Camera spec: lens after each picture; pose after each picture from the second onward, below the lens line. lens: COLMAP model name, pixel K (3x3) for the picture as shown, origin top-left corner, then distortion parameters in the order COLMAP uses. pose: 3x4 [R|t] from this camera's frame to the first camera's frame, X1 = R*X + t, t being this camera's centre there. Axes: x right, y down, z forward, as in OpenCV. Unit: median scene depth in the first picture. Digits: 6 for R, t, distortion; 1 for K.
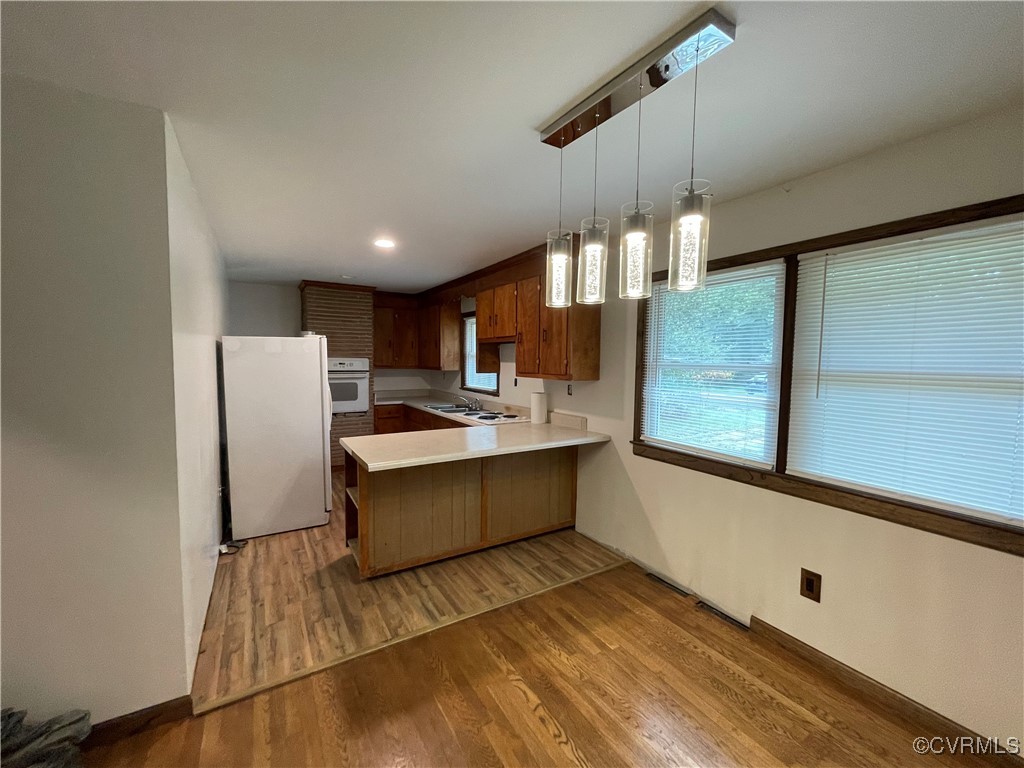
lens RADIAL K [[409.4, 0, 510.1], [0, 409.4, 385.4], [0, 0, 1]] dist [0.001652, 0.001235]
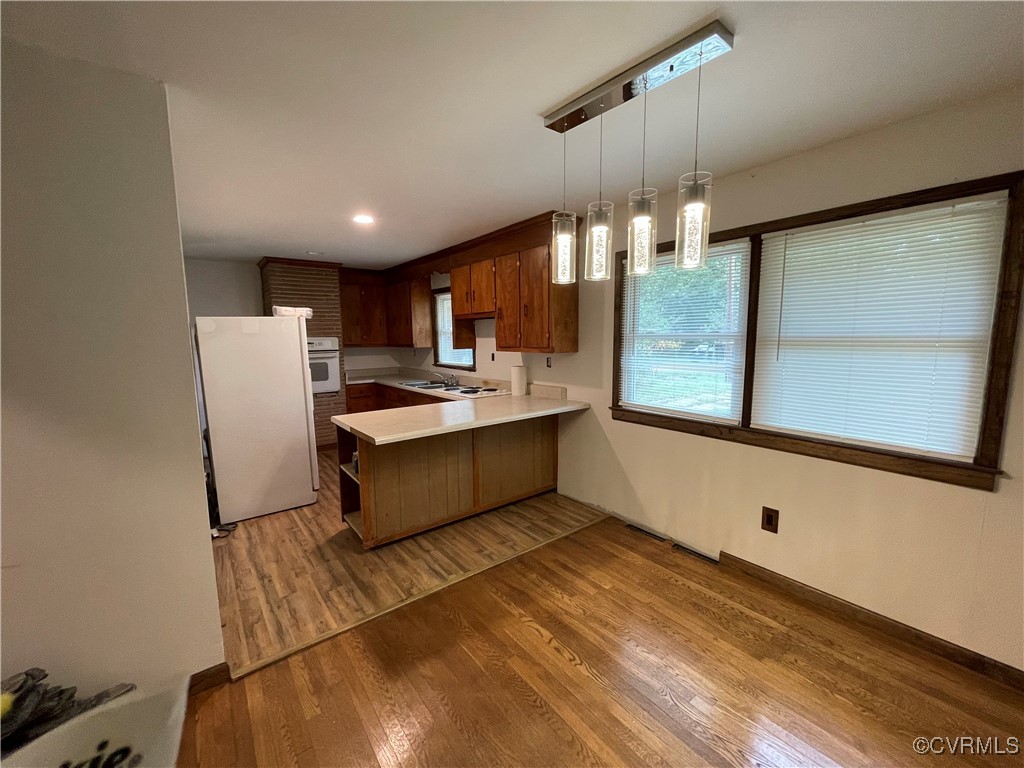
lens RADIAL K [[409.4, 0, 509.7], [0, 409.4, 384.6], [0, 0, 1]] dist [0.001652, 0.001235]
pose [[0.993354, -0.036580, 0.109134, -0.117149], [0.030422, 0.997878, 0.057570, 0.007500], [-0.111008, -0.053867, 0.992359, -0.061721]]
